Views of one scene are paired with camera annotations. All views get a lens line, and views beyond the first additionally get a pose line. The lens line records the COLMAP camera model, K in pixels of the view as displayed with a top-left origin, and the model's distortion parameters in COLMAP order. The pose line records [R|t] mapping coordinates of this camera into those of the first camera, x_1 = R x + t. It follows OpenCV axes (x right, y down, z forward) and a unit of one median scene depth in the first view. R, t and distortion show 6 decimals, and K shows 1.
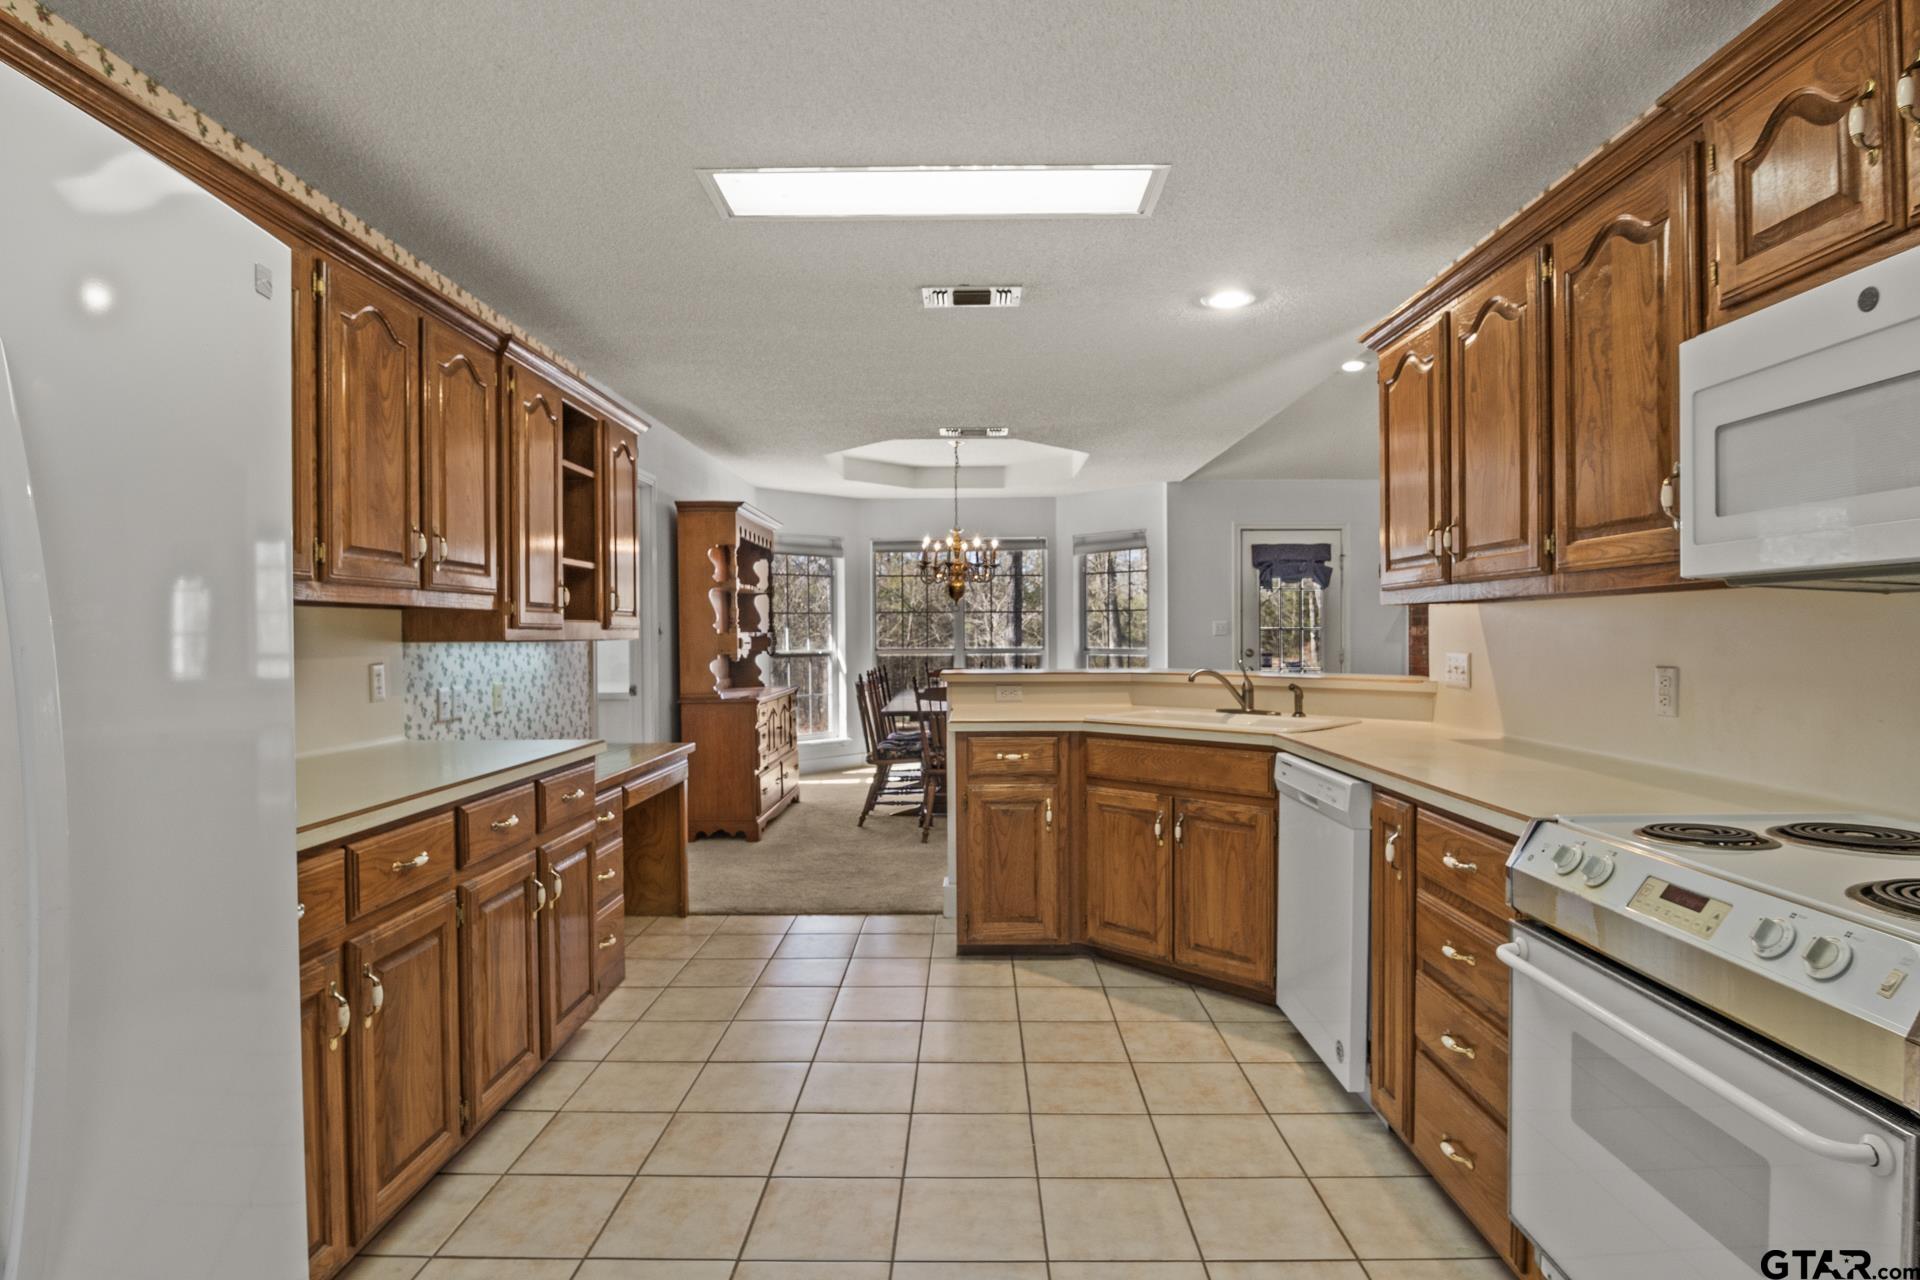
lens RADIAL K [[1039.5, 0, 966.6], [0, 1039.5, 632.7], [0, 0, 1]] dist [-0.003177, -0.000091]
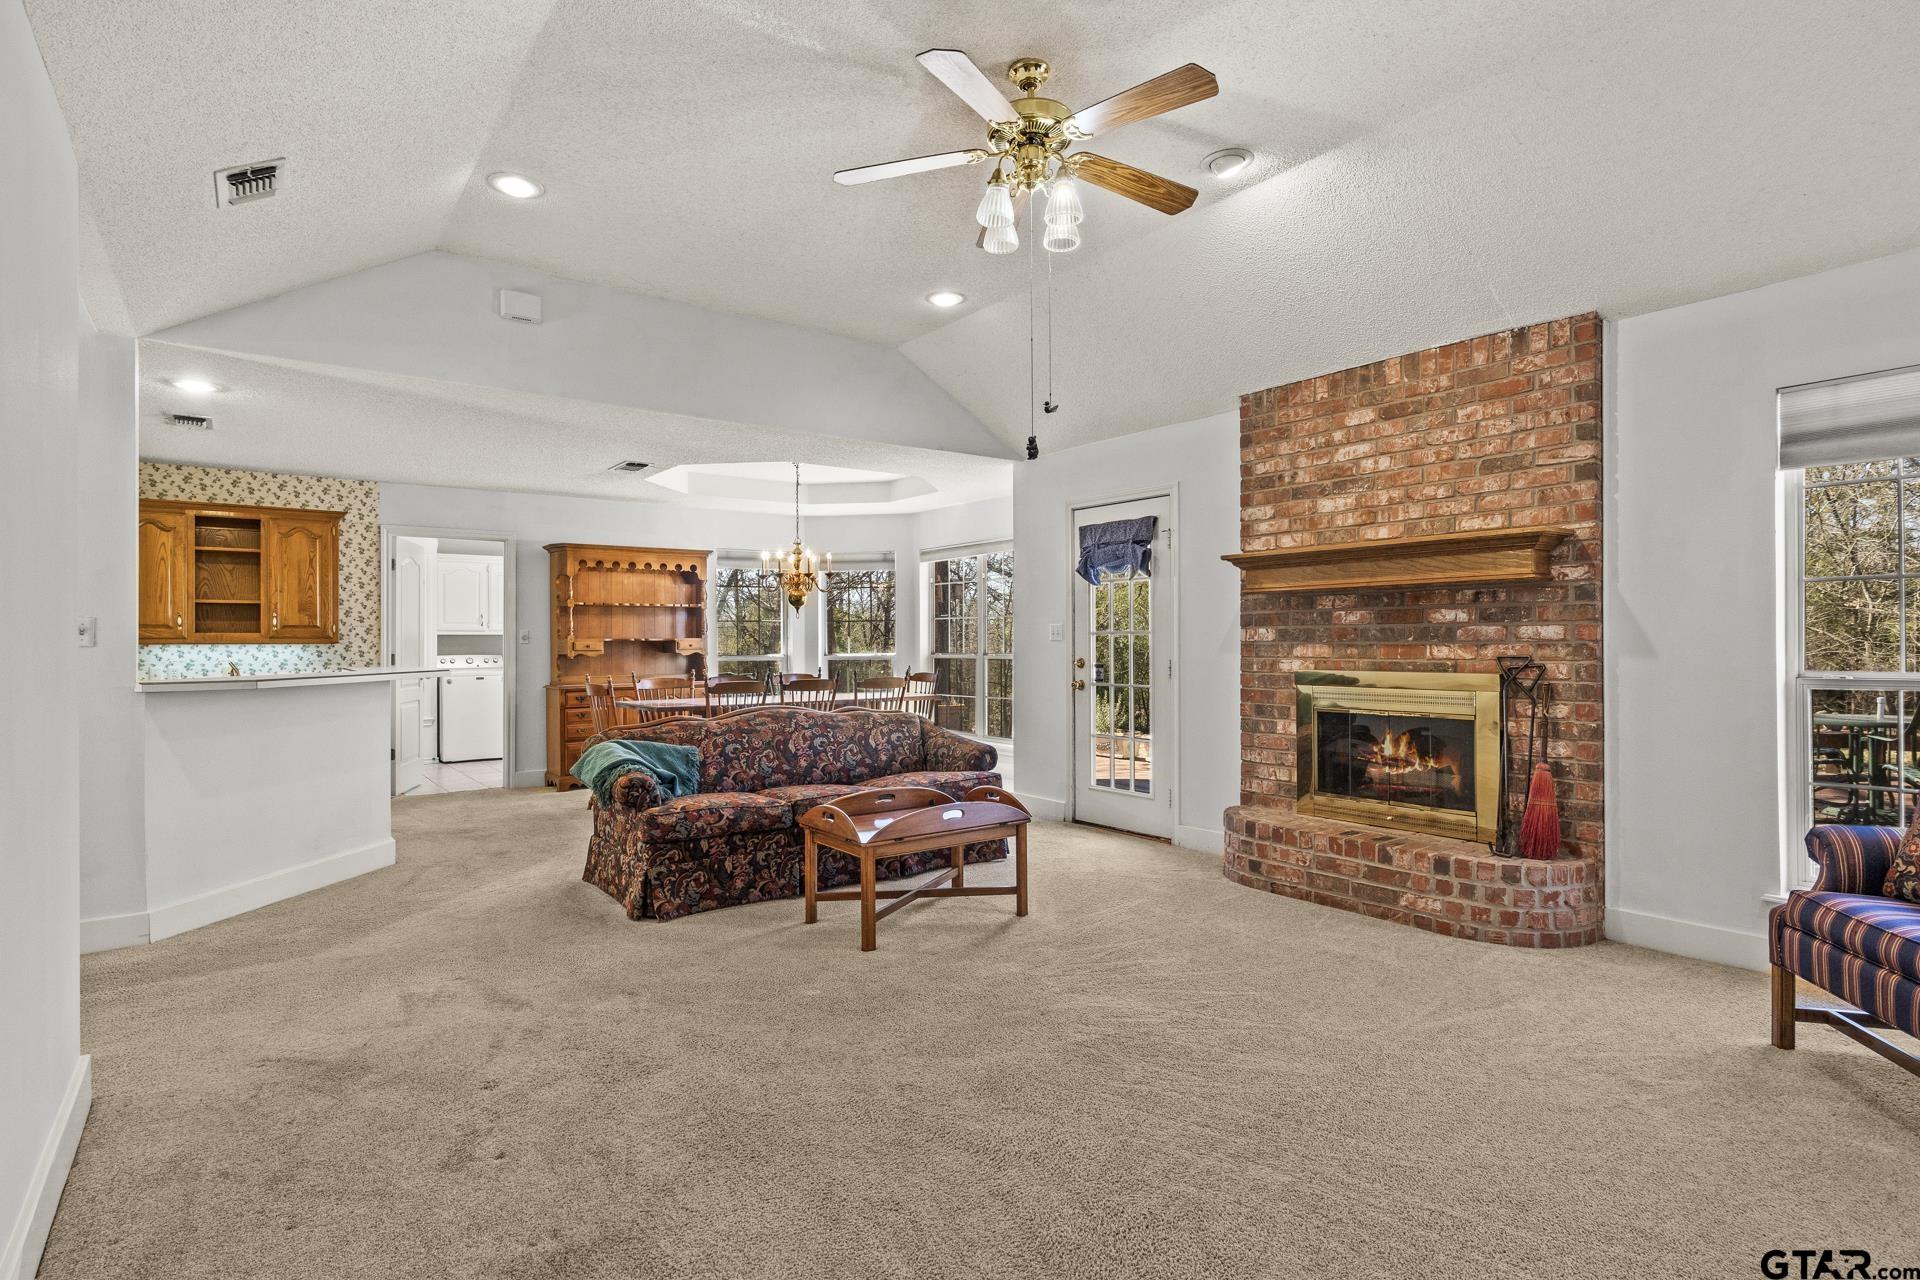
lens RADIAL K [[949.5, 0, 960.9], [0, 949.5, 643.9], [0, 0, 1]] dist [-0.004869, 0.000321]
pose [[0.611612, 0.004519, -0.791145, 0.950522], [0.002452, 0.999968, 0.007607, -0.000864], [0.791154, -0.006592, 0.611582, 0.582484]]
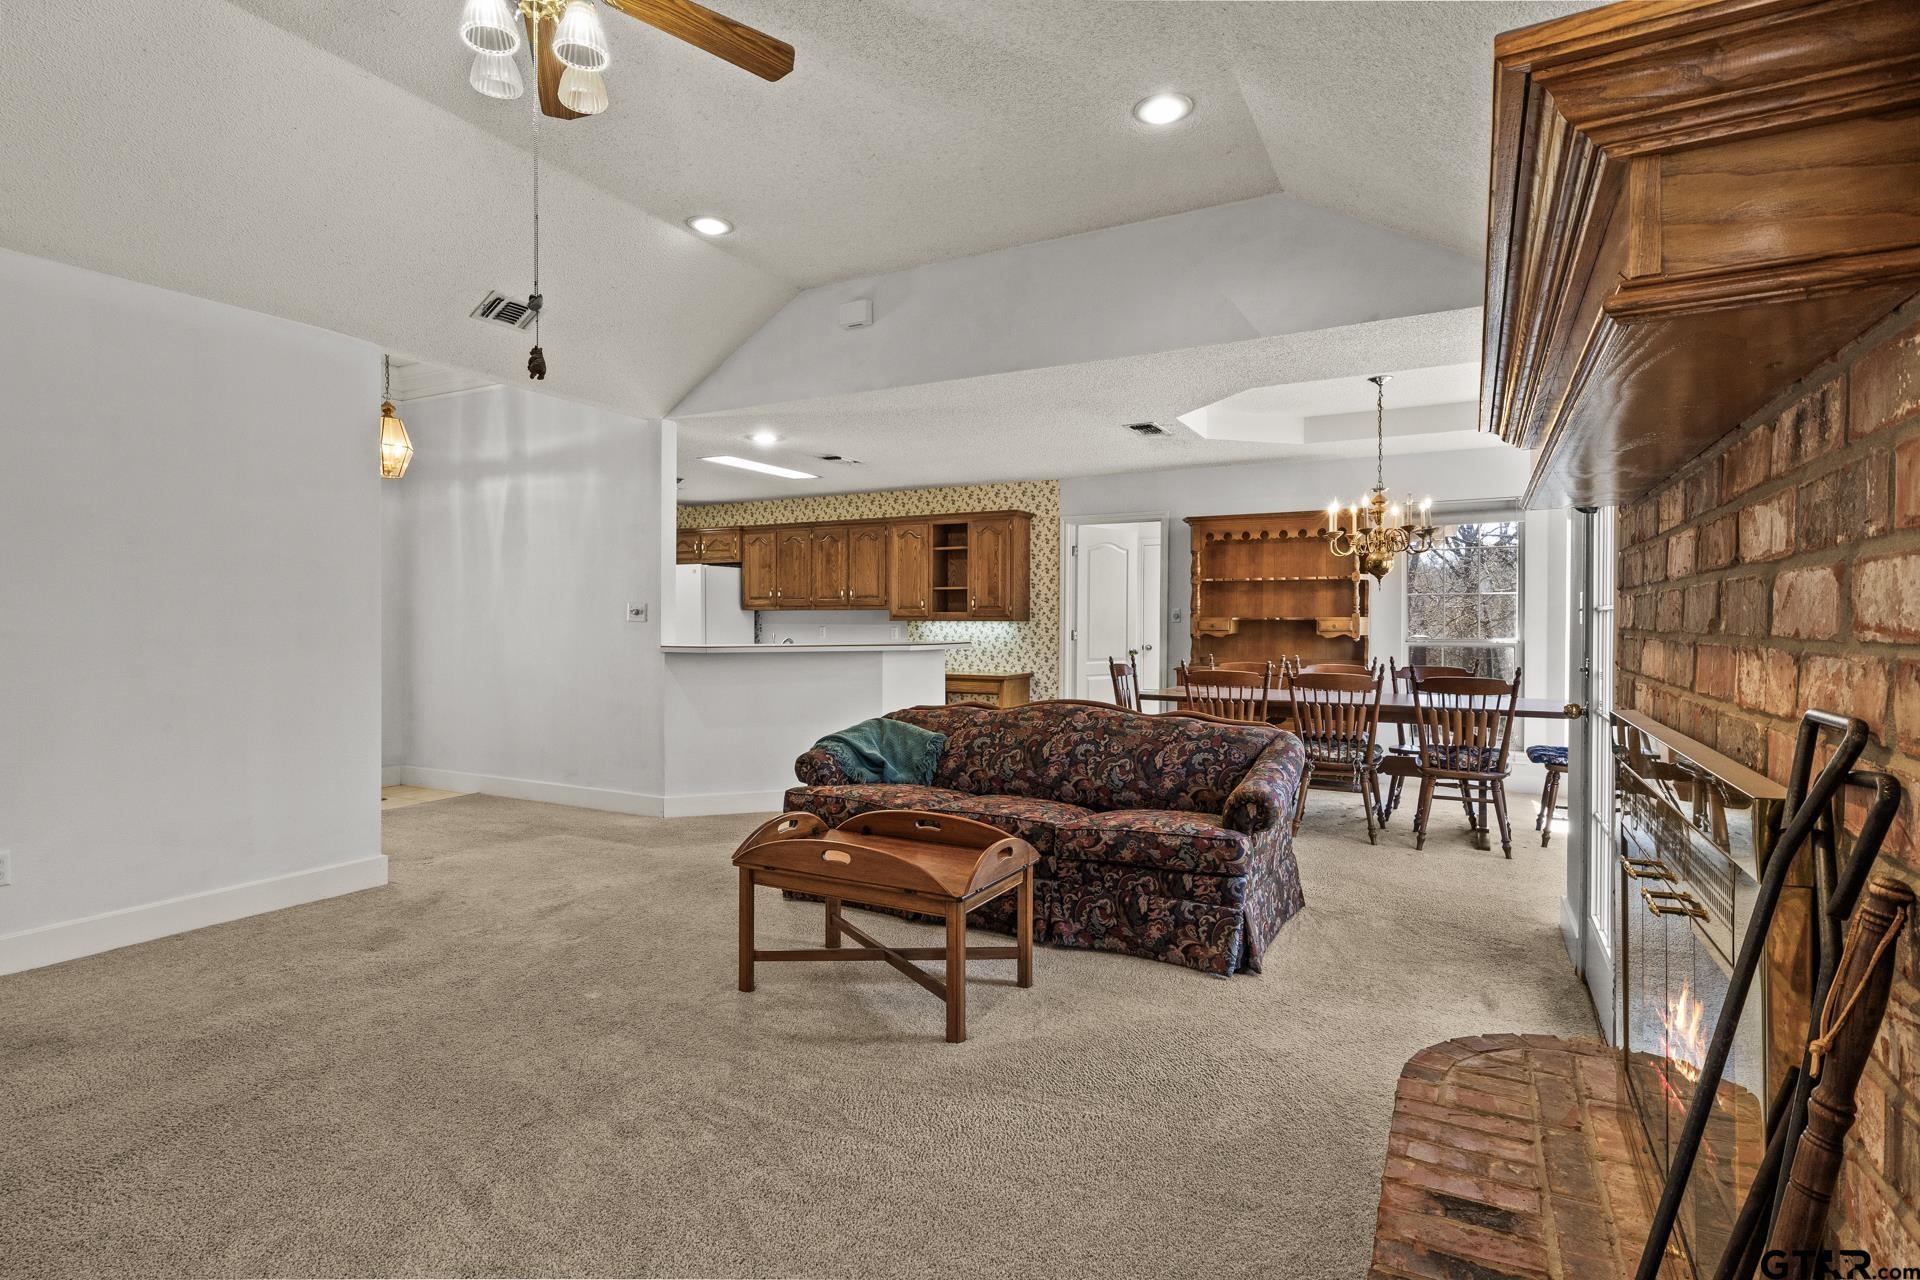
lens RADIAL K [[949.5, 0, 965.1], [0, 949.5, 626.3], [0, 0, 1]] dist [-0.004869, 0.000321]
pose [[-0.459940, 0.008906, -0.887905, 0.848061], [0.000792, 0.999953, 0.009619, -0.000245], [0.887949, 0.003721, -0.459926, 1.146273]]
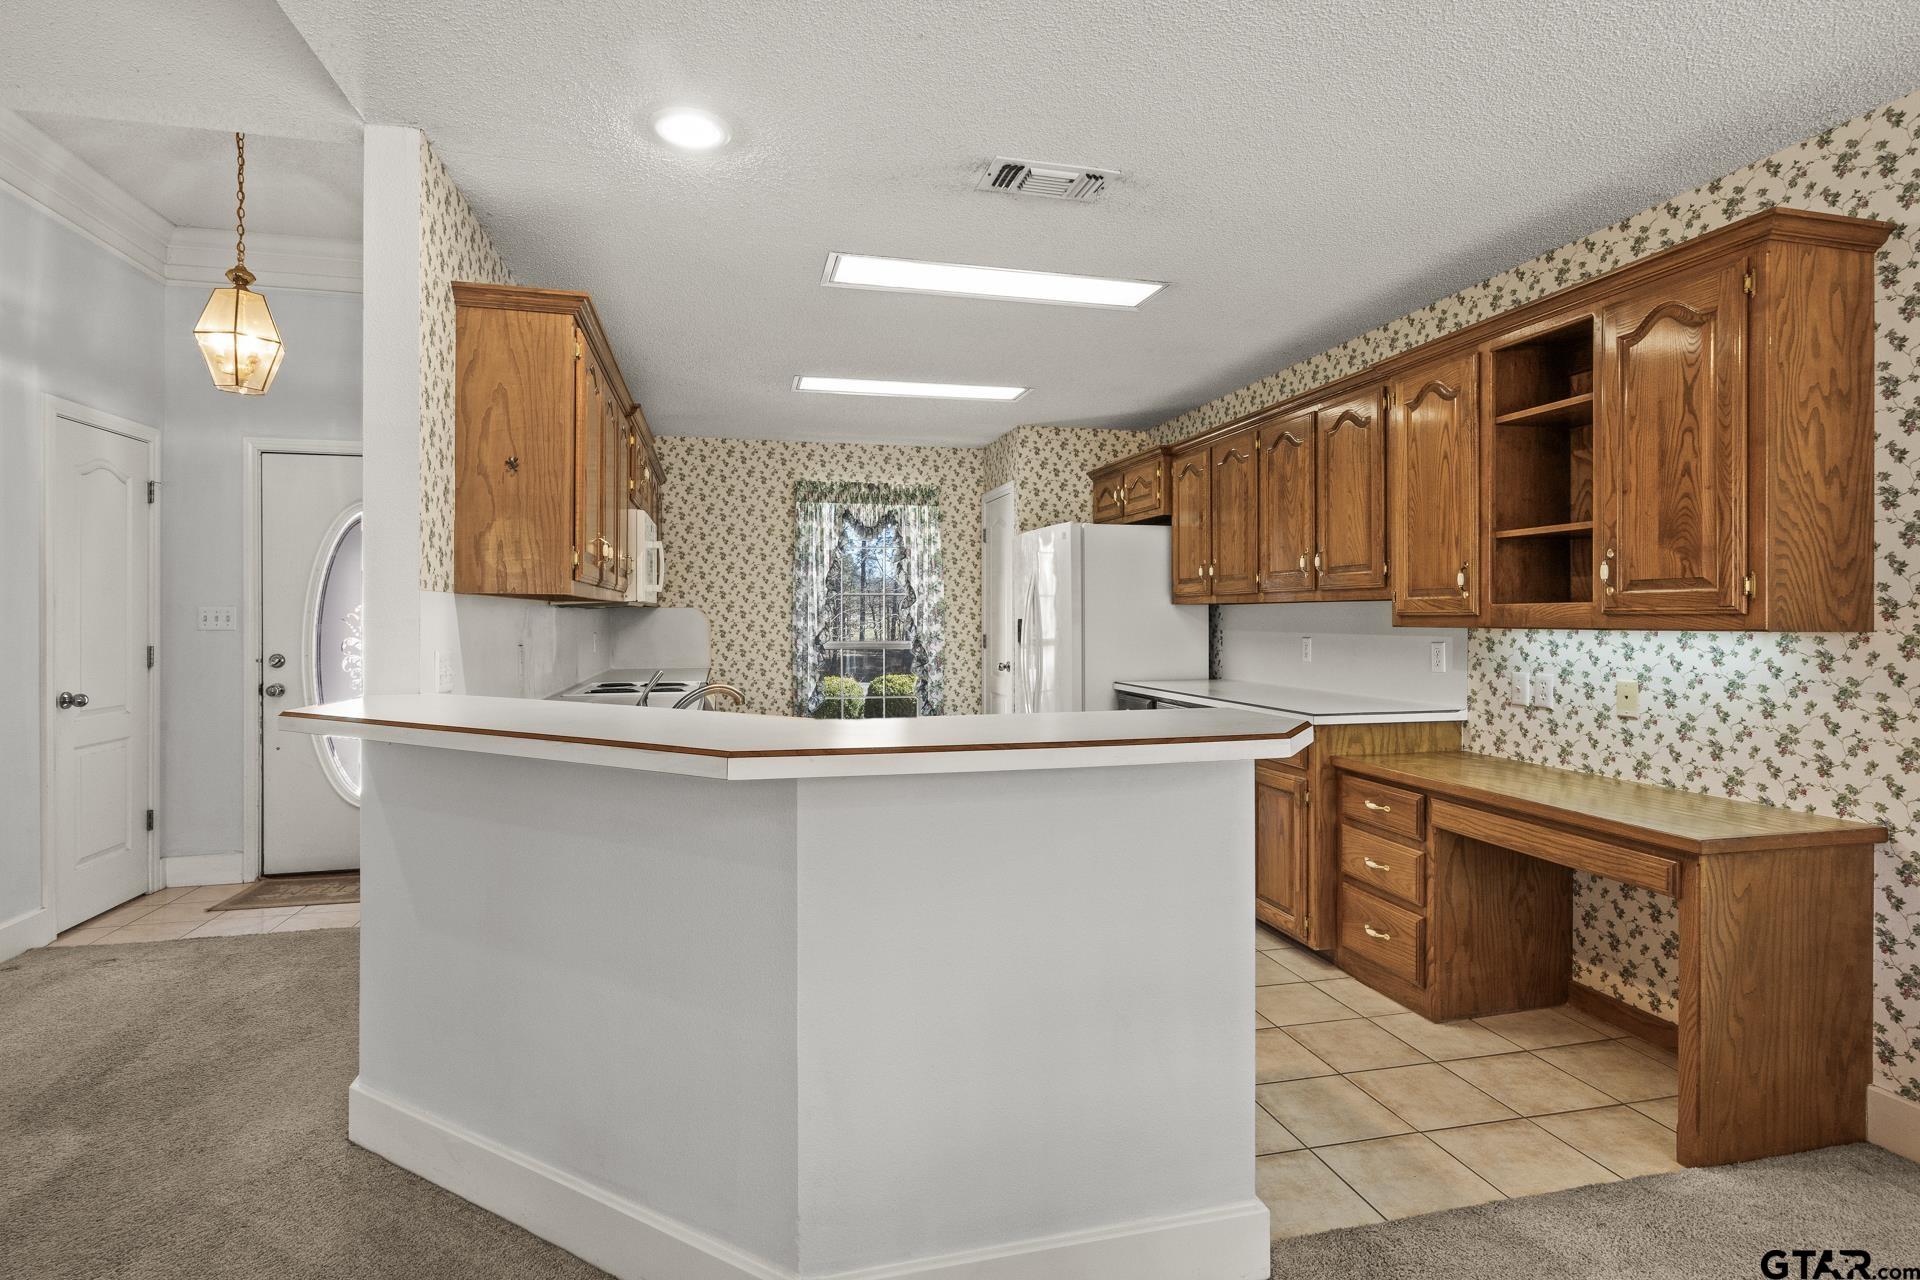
lens RADIAL K [[949.5, 0, 960.5], [0, 949.5, 619.9], [0, 0, 1]] dist [-0.004869, 0.000321]
pose [[-0.970122, 0.004456, -0.242578, 0.129066], [0.004151, 0.999990, 0.001770, -0.001039], [0.242584, 0.000710, -0.970130, 0.904290]]
